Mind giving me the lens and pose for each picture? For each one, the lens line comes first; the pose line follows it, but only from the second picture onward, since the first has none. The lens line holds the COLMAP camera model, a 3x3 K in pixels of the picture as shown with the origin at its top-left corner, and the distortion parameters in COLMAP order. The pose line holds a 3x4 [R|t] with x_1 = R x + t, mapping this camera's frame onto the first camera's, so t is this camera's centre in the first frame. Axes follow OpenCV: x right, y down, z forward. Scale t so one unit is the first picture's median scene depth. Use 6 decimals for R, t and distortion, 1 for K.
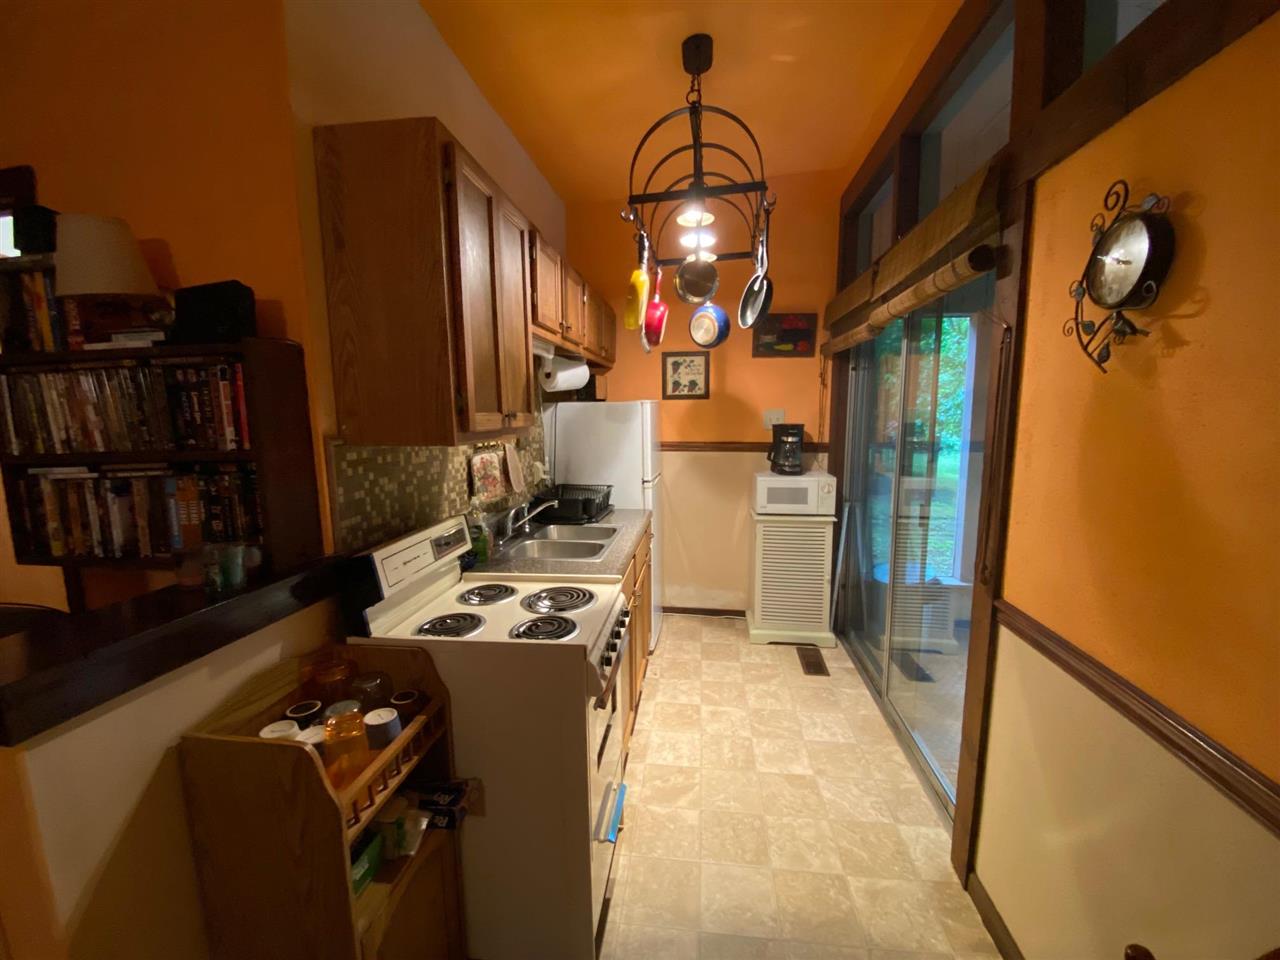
lens RADIAL K [[511.1, 0, 637.6], [0, 511.1, 474.6], [0, 0, 1]] dist [0.009202, -0.000087]
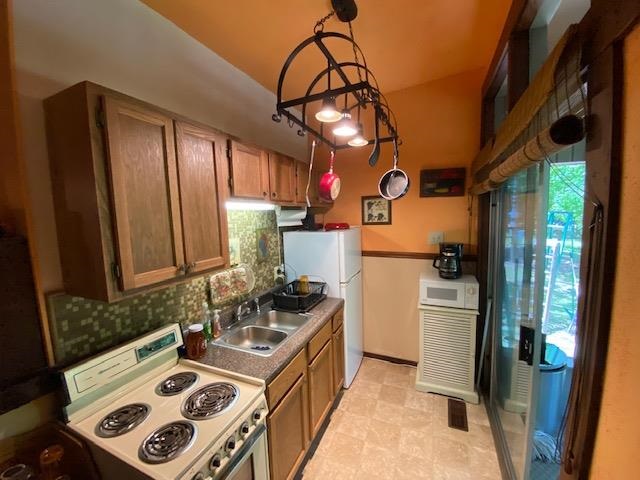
lens RADIAL K [[260.2, 0, 321.4], [0, 260.2, 237.3], [0, 0, 1]] dist [-0.011592, -0.000199]
pose [[0.960324, 0.004391, -0.278851, 0.248856], [-0.012174, 0.999583, -0.026182, -0.138470], [0.278620, 0.028538, 0.959977, 0.283586]]
